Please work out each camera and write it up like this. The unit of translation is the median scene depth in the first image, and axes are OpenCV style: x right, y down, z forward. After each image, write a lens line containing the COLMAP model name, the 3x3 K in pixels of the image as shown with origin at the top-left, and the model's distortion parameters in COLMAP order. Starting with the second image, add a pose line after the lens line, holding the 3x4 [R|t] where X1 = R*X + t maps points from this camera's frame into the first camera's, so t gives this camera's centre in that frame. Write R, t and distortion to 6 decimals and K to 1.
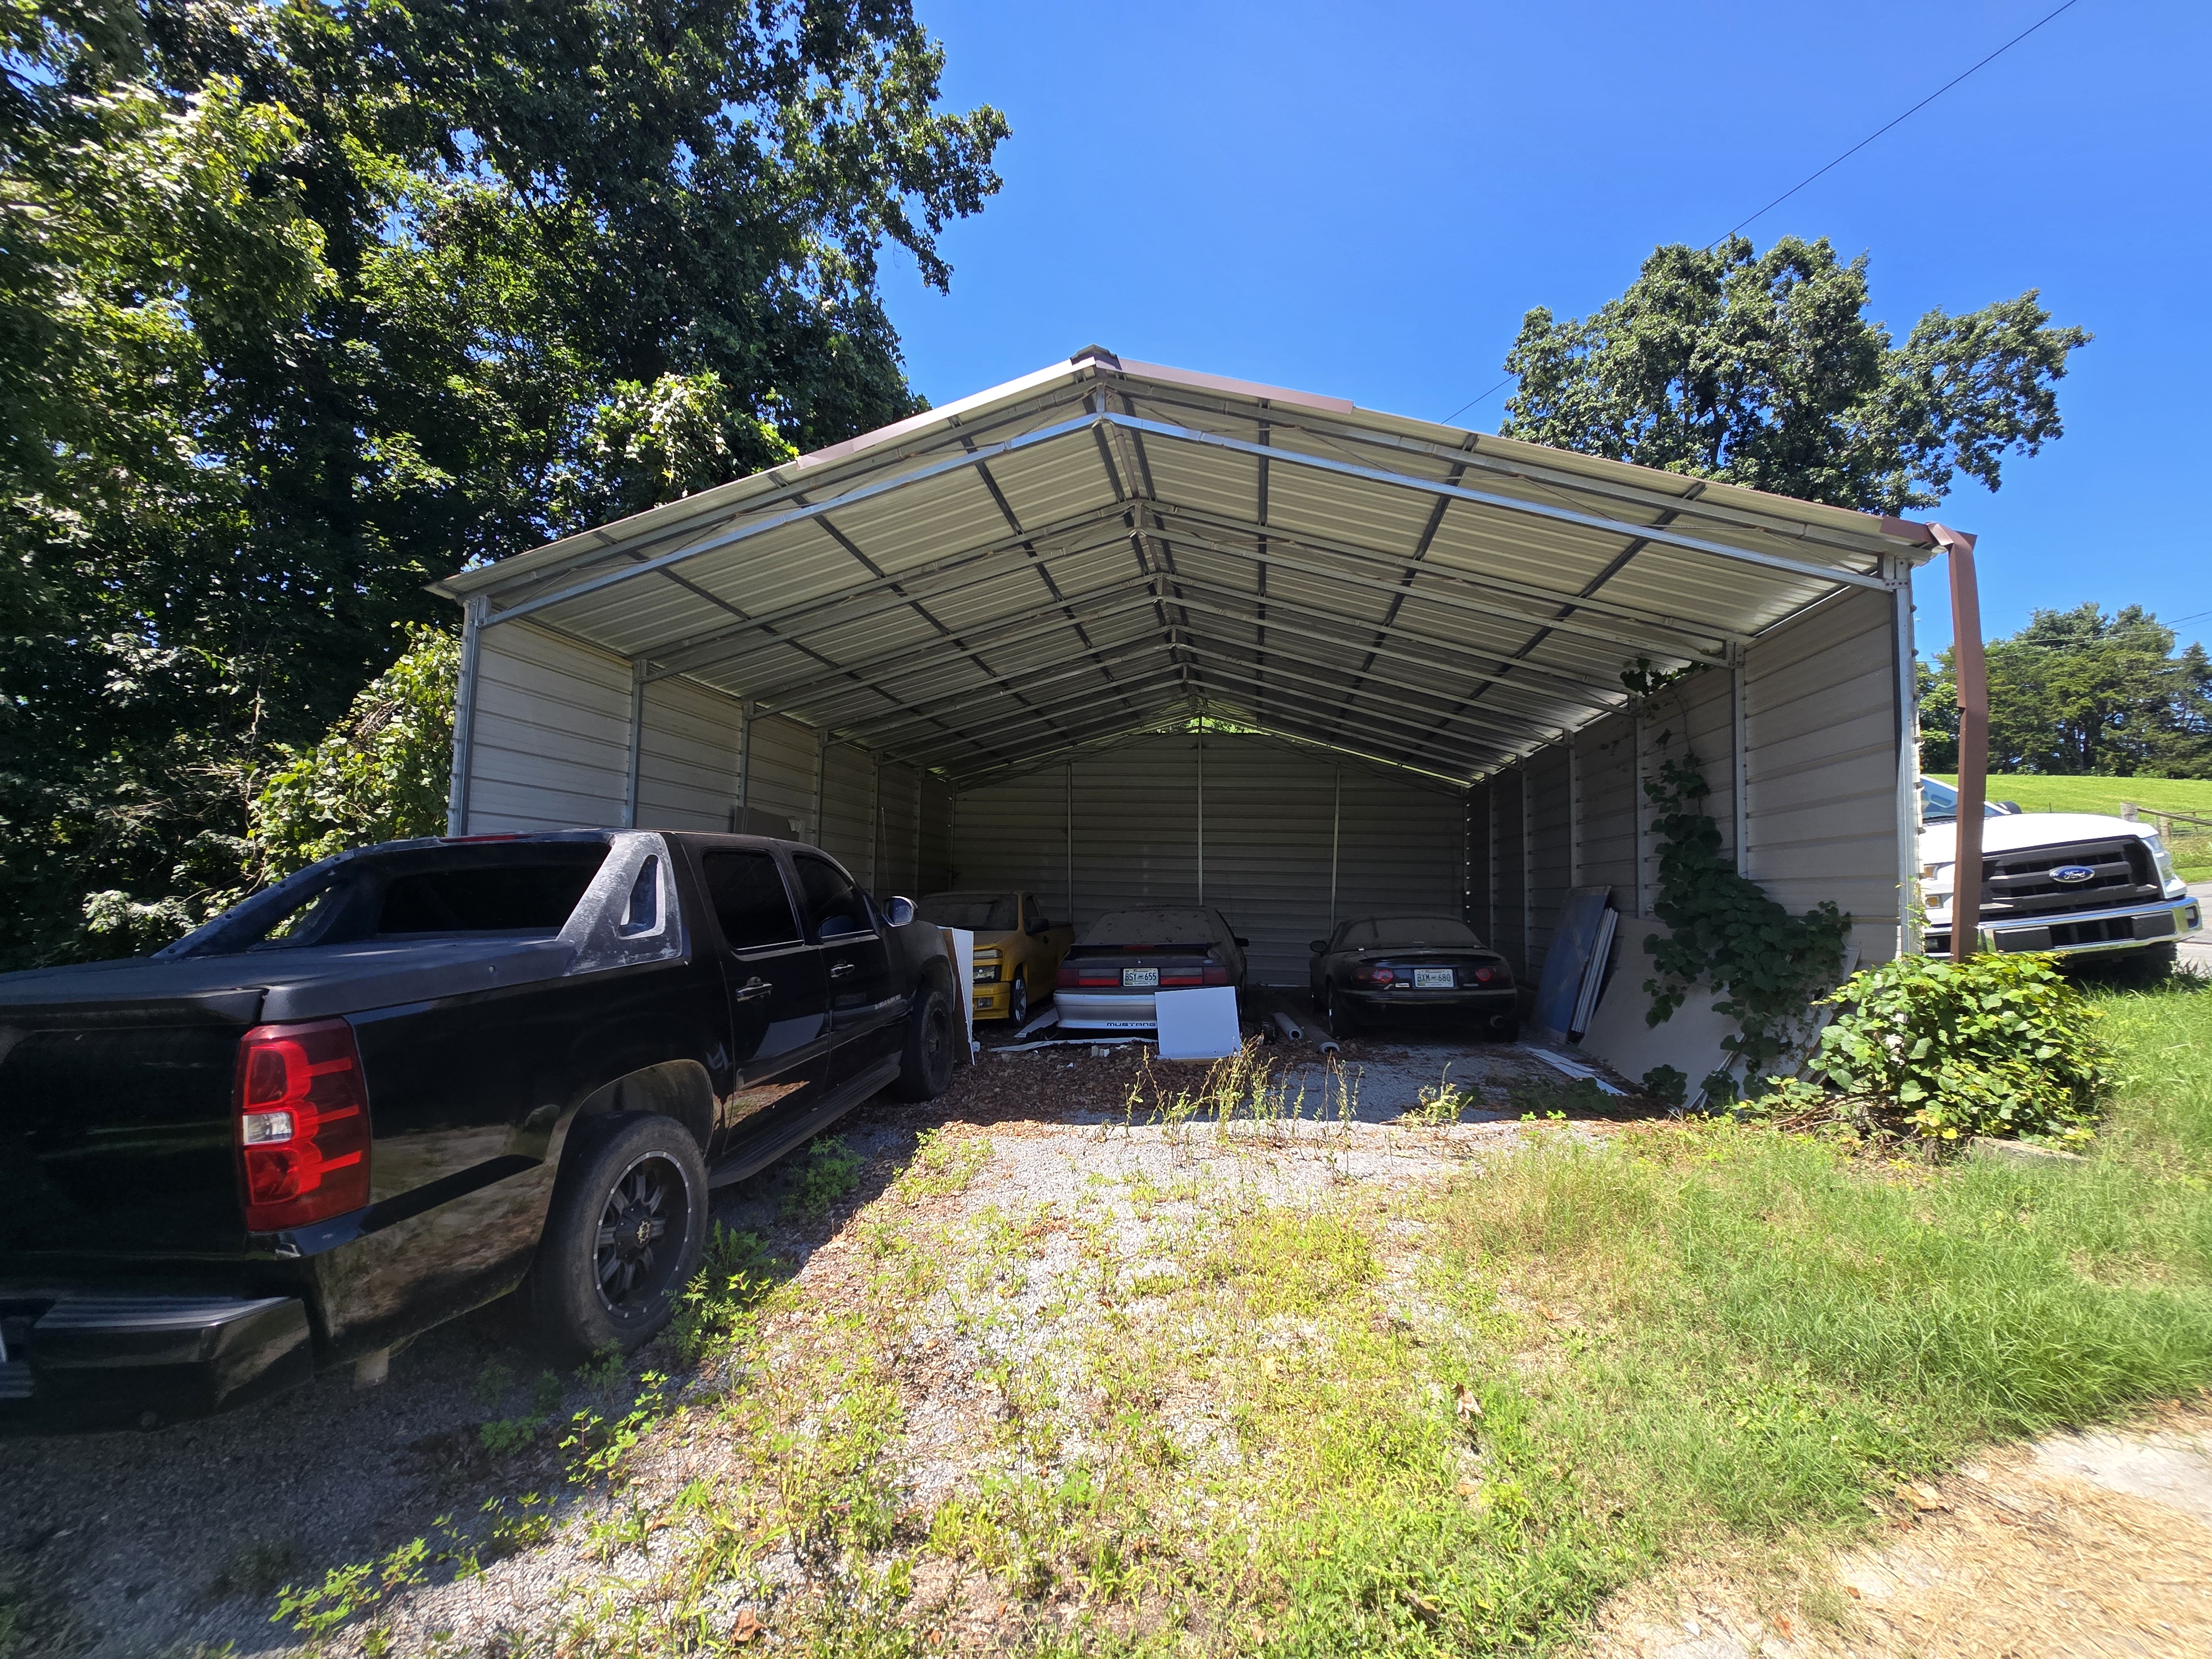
lens RADIAL K [[894.0, 0, 1111.0], [0, 894.0, 833.0], [0, 0, 1]] dist [0.000904, -0.002949]
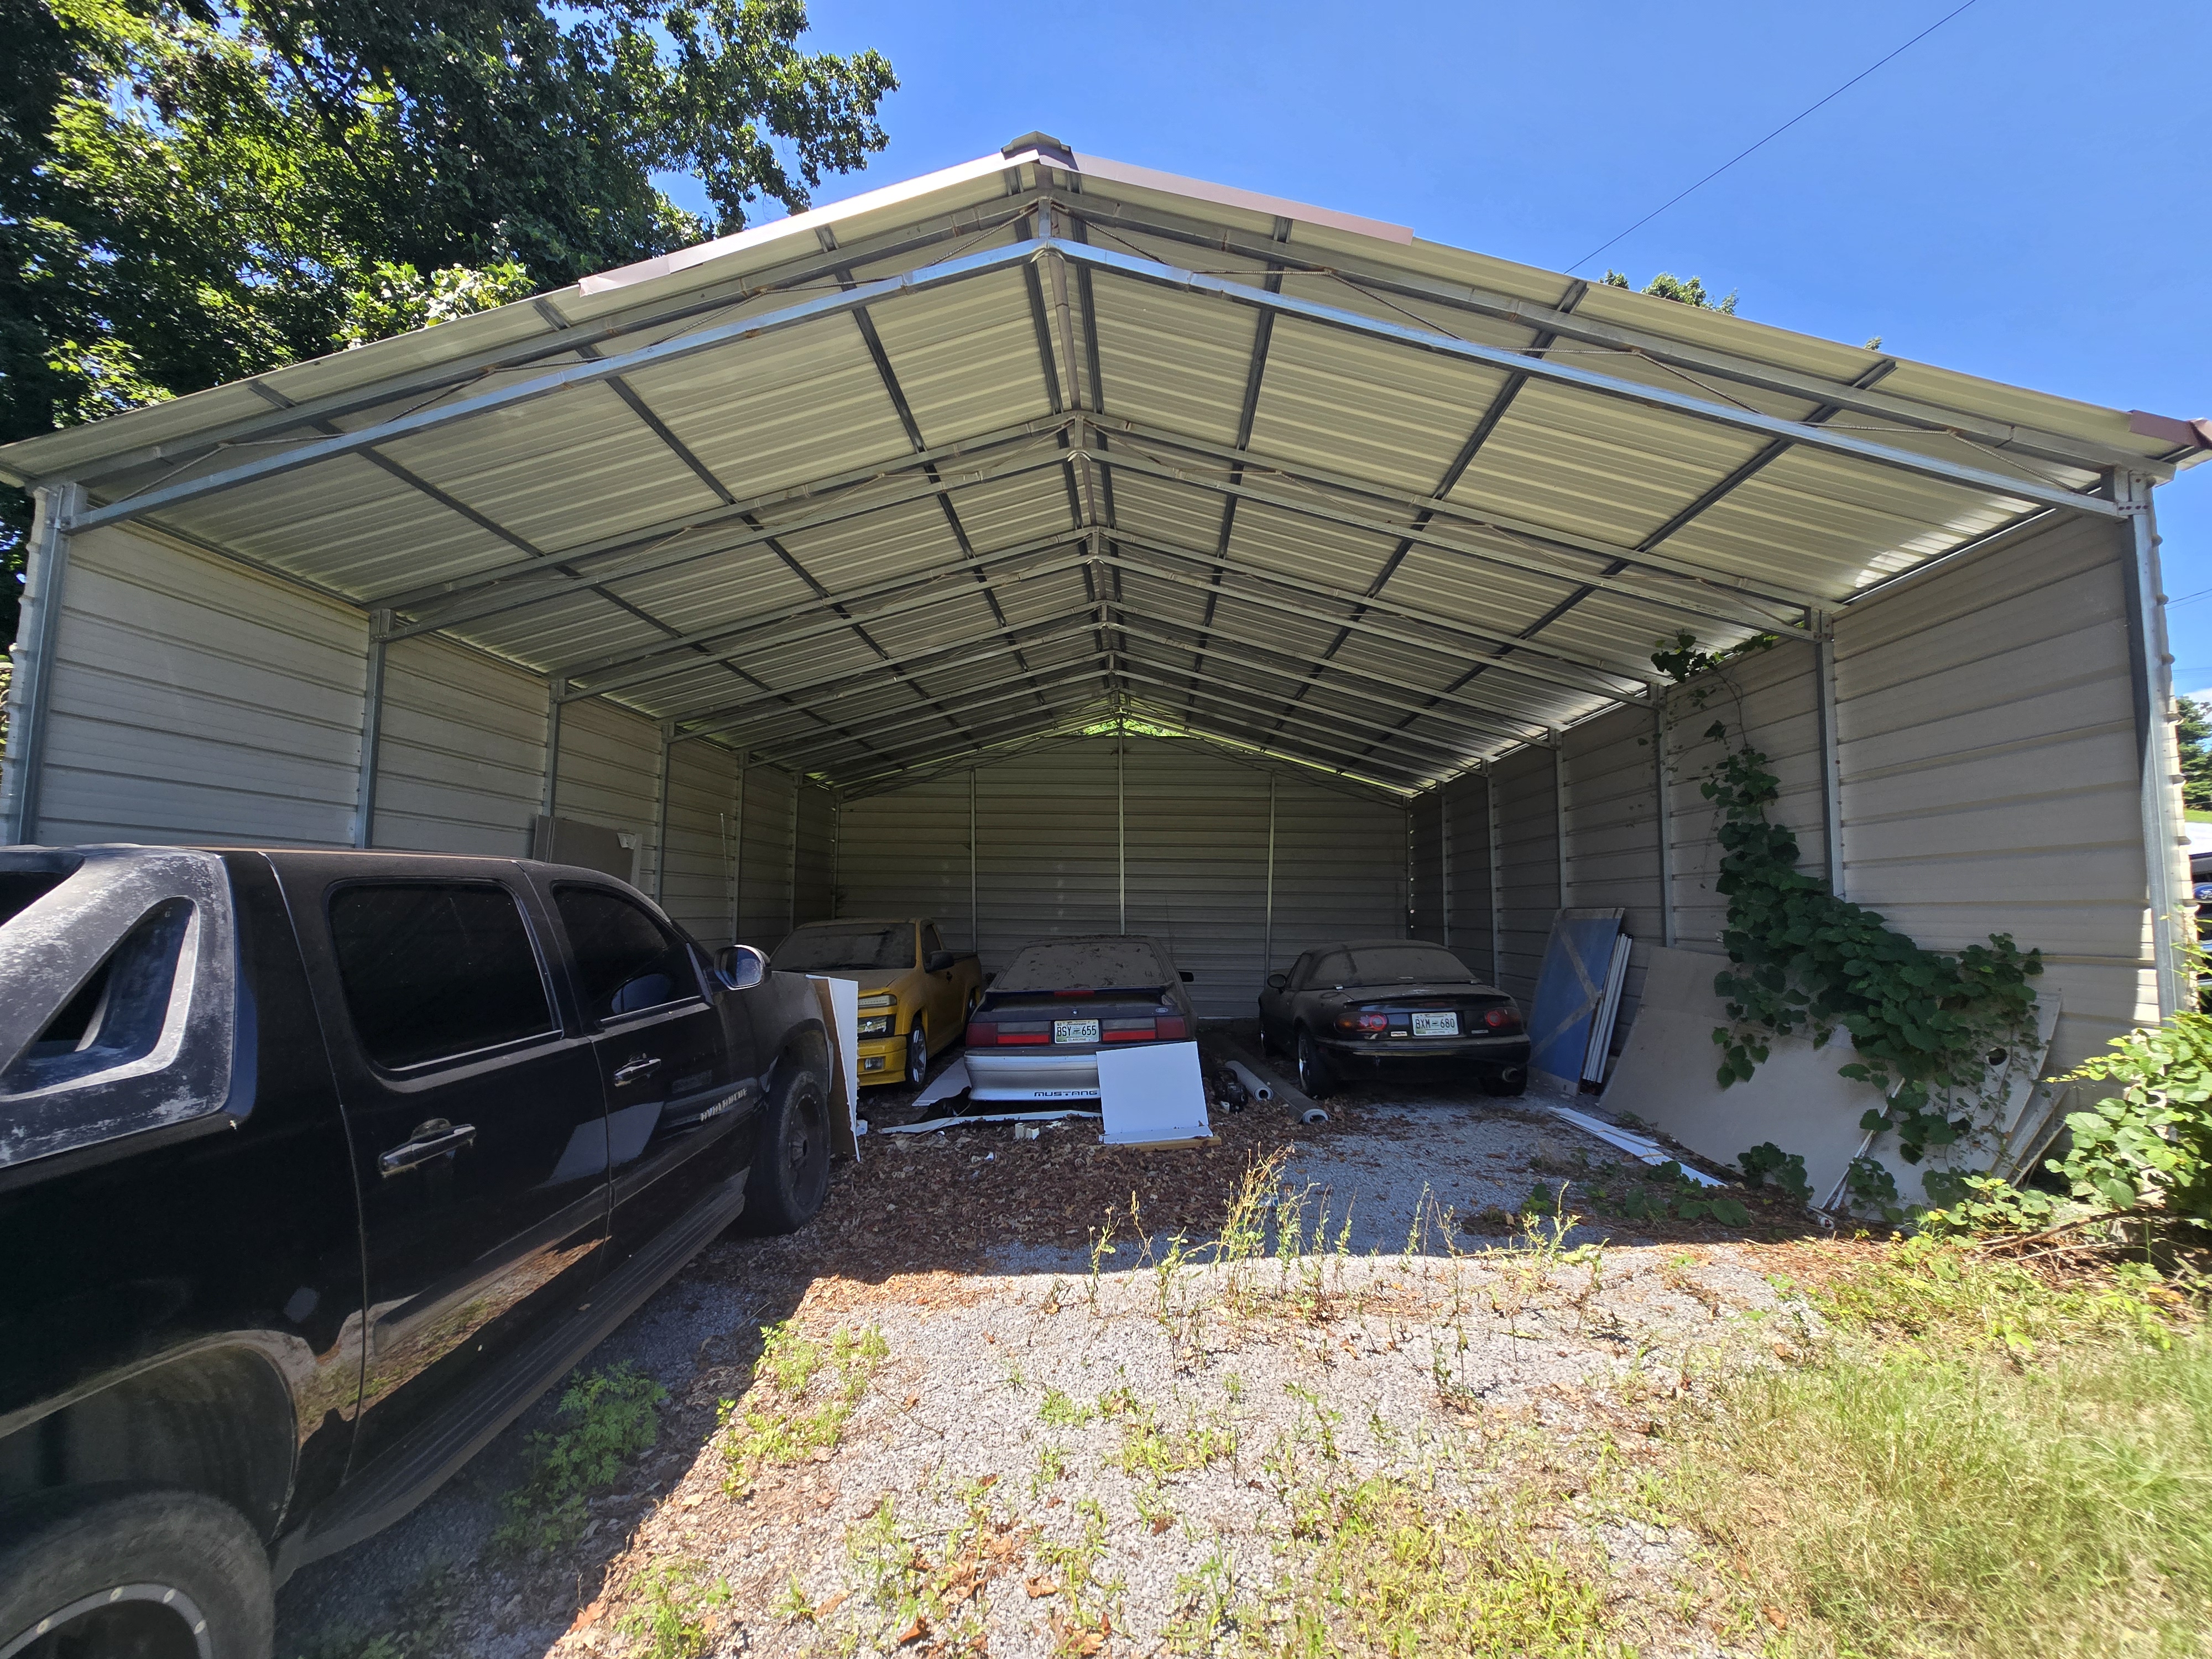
lens RADIAL K [[894.0, 0, 1111.0], [0, 894.0, 833.0], [0, 0, 1]] dist [0.000904, -0.002949]
pose [[0.993027, -0.002343, 0.117862, -0.030547], [0.004281, 0.999860, -0.016192, -0.000563], [-0.117808, 0.016583, 0.992898, 0.223993]]
